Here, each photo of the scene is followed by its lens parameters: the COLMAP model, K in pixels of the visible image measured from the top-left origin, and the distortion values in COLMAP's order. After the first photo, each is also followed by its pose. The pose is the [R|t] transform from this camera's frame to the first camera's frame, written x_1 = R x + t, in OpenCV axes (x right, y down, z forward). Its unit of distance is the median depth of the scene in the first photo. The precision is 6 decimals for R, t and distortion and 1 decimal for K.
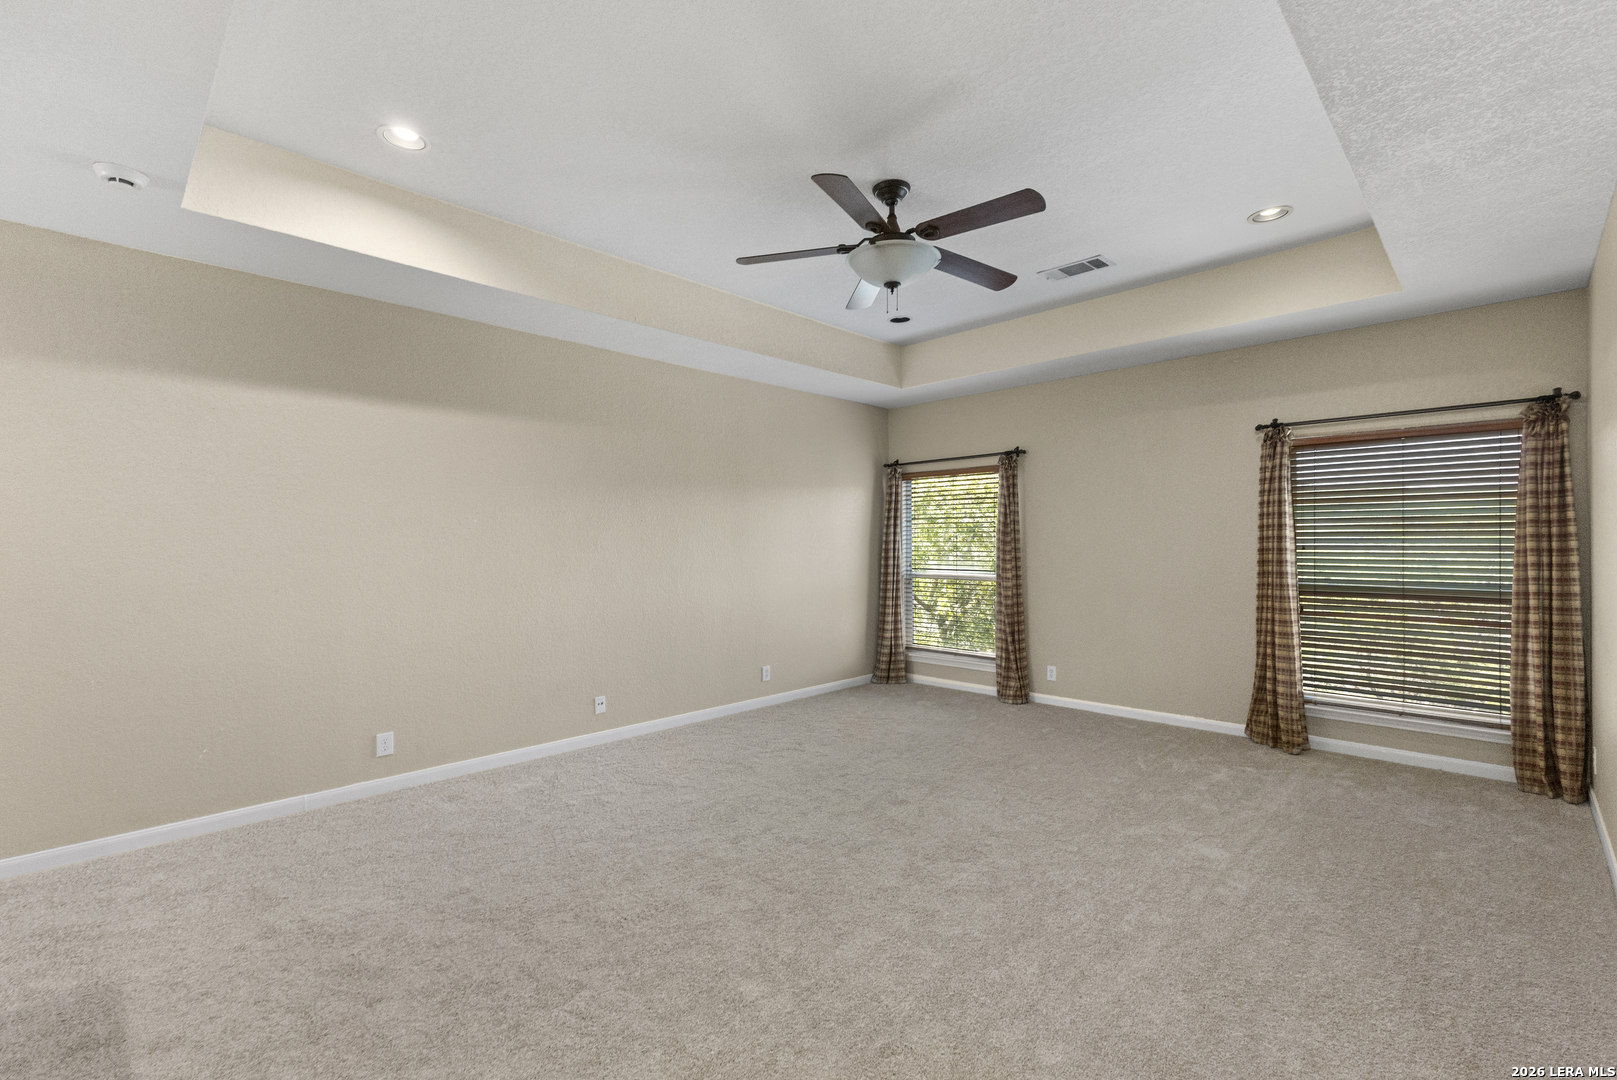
lens RADIAL K [[708.9, 0, 808.0], [0, 708.9, 533.8], [0, 0, 1]] dist [0.010066, -0.000079]
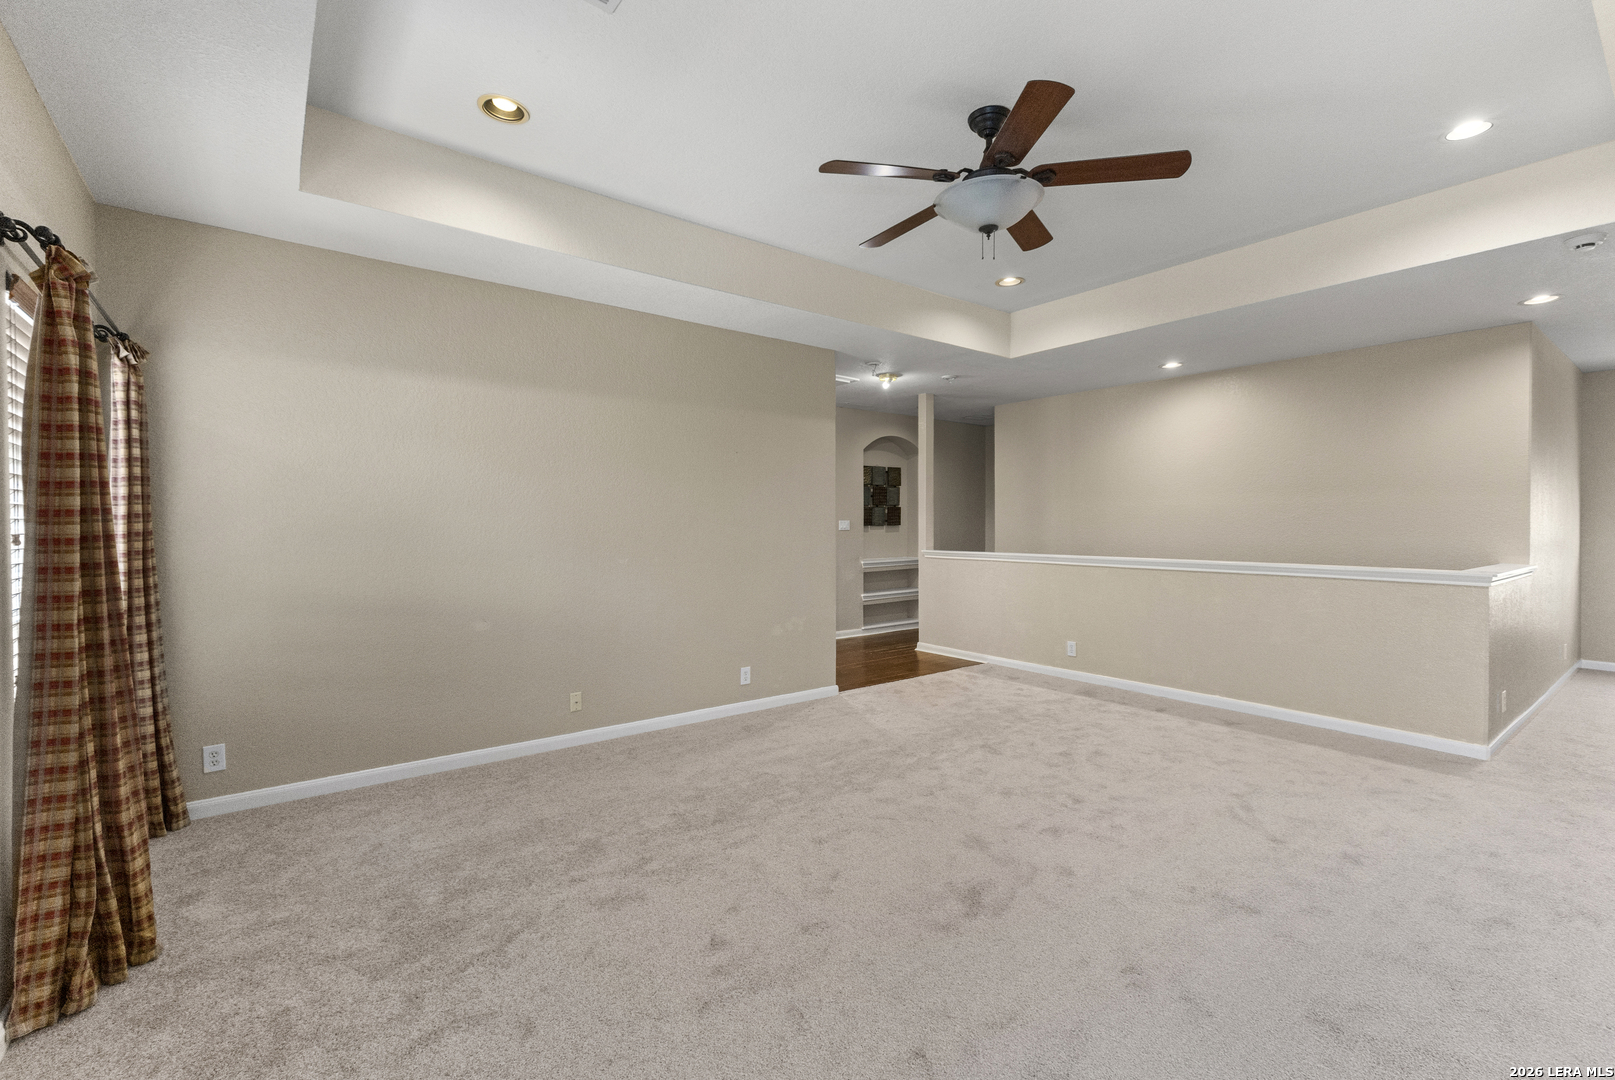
lens RADIAL K [[708.1, 0, 807.0], [0, 708.1, 533.8], [0, 0, 1]] dist [0.010066, -0.000079]
pose [[-0.991665, 0.000153, 0.128841, 0.196569], [0.001481, 0.999947, 0.010217, 0.021839], [-0.128833, 0.010322, -0.991613, 1.661885]]
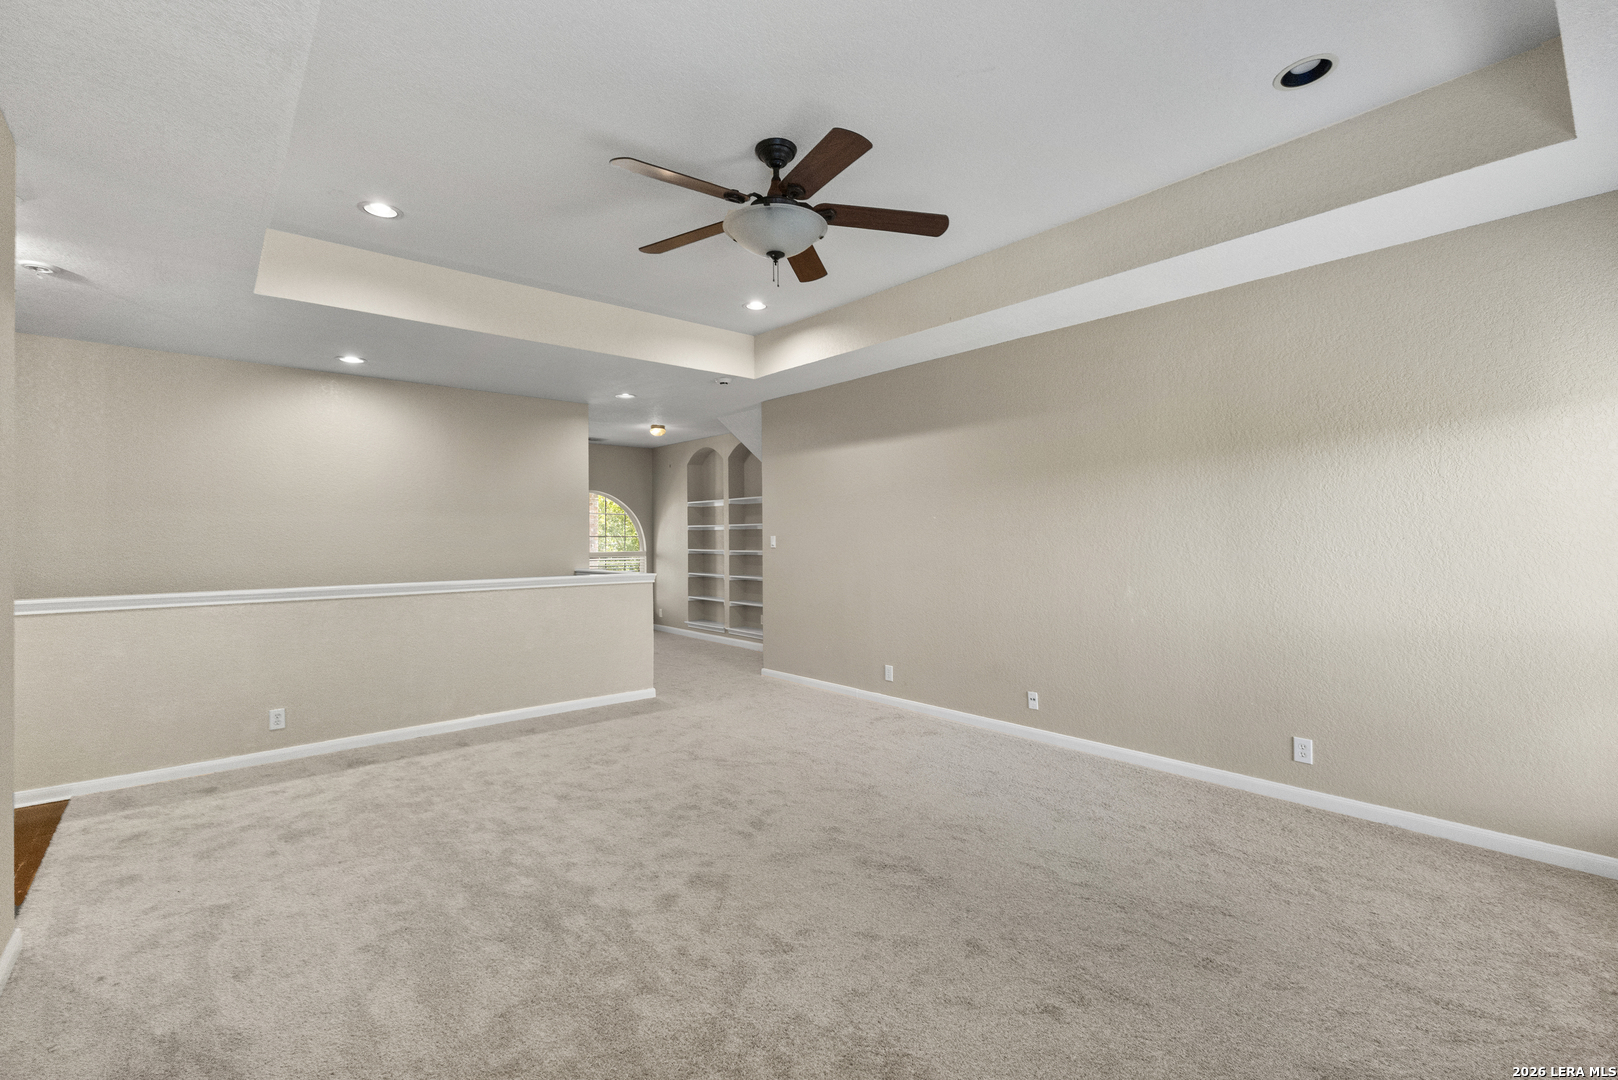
lens RADIAL K [[709.4, 0, 808.5], [0, 709.4, 533.8], [0, 0, 1]] dist [0.010066, -0.000079]
pose [[-0.073979, -0.006164, -0.997241, 0.885359], [0.013059, 0.999889, -0.007149, 0.018208], [0.997174, -0.013552, -0.073890, 0.965711]]
